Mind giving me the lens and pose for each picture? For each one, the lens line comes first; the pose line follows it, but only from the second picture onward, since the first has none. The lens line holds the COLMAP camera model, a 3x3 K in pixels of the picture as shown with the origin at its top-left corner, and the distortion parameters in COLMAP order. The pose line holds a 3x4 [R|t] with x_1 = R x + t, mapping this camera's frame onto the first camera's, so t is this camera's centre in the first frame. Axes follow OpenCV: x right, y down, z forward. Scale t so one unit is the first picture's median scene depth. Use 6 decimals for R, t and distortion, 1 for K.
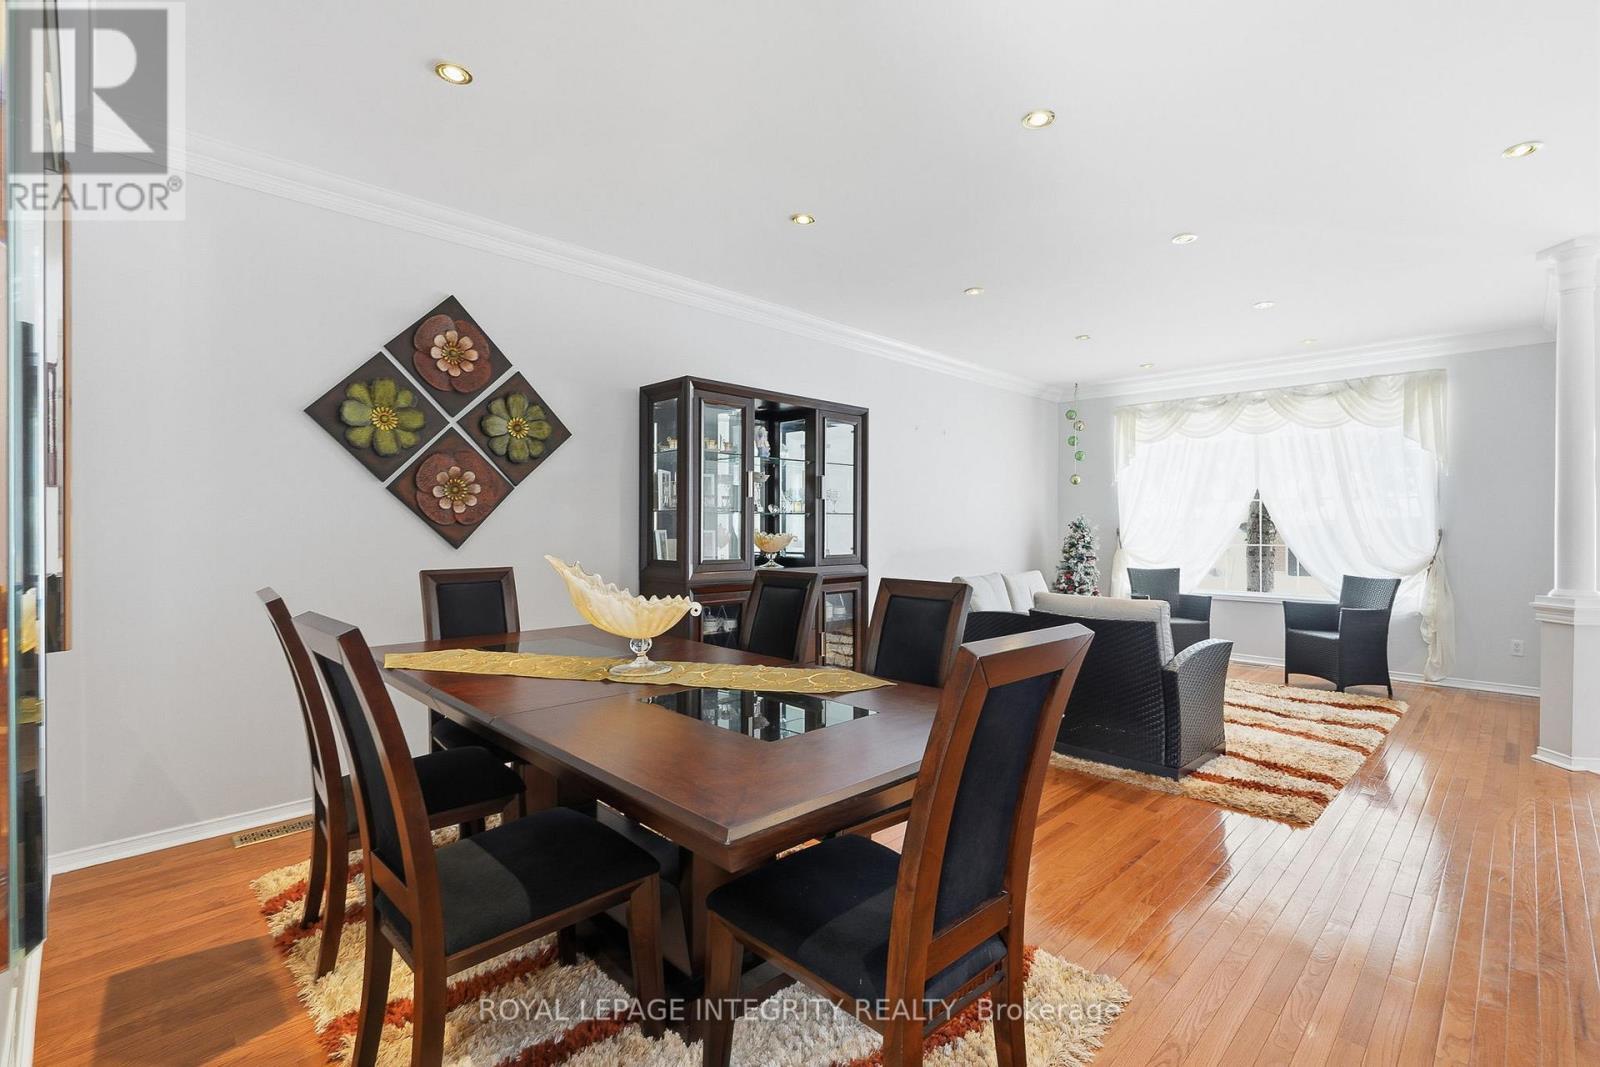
lens RADIAL K [[728.1, 0, 805.5], [0, 728.1, 538.1], [0, 0, 1]] dist [-0.003357, -0.000358]
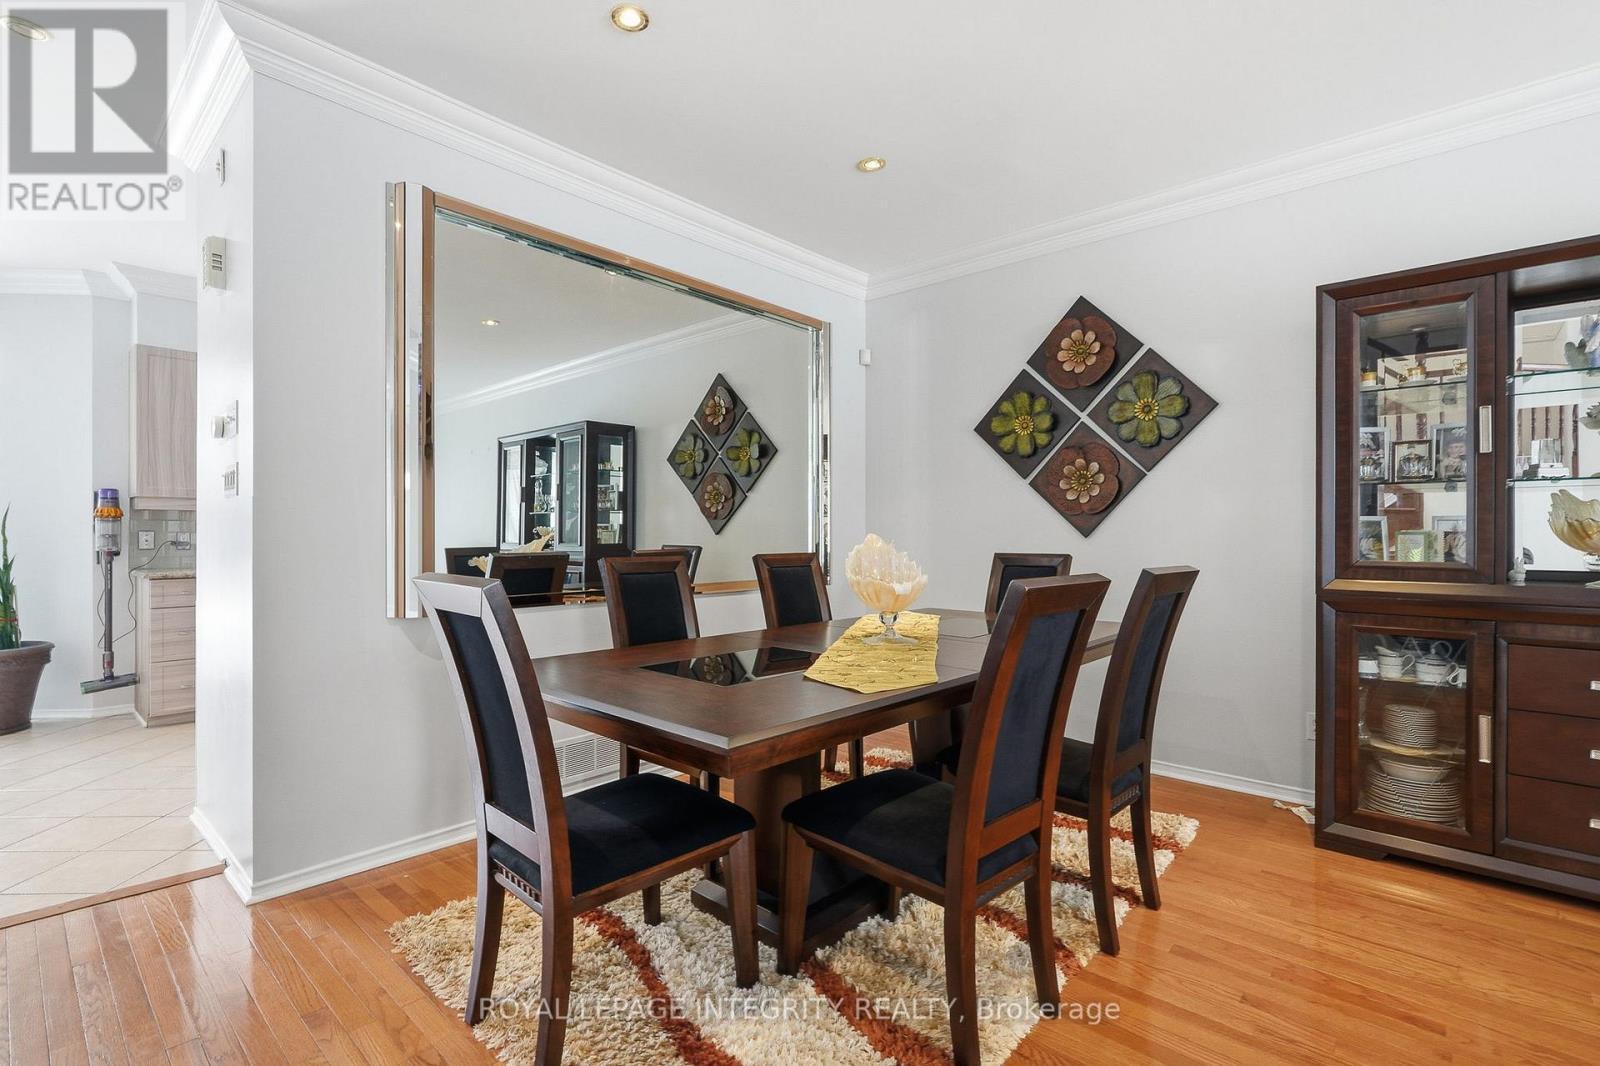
lens RADIAL K [[772.7, 0, 805.7], [0, 772.7, 525.6], [0, 0, 1]] dist [-0.001314, 0.000064]
pose [[0.041106, -0.003841, -0.999147, 0.521815], [-0.007765, 0.999961, -0.004163, 0.004655], [0.999125, 0.007930, 0.041075, 0.478993]]
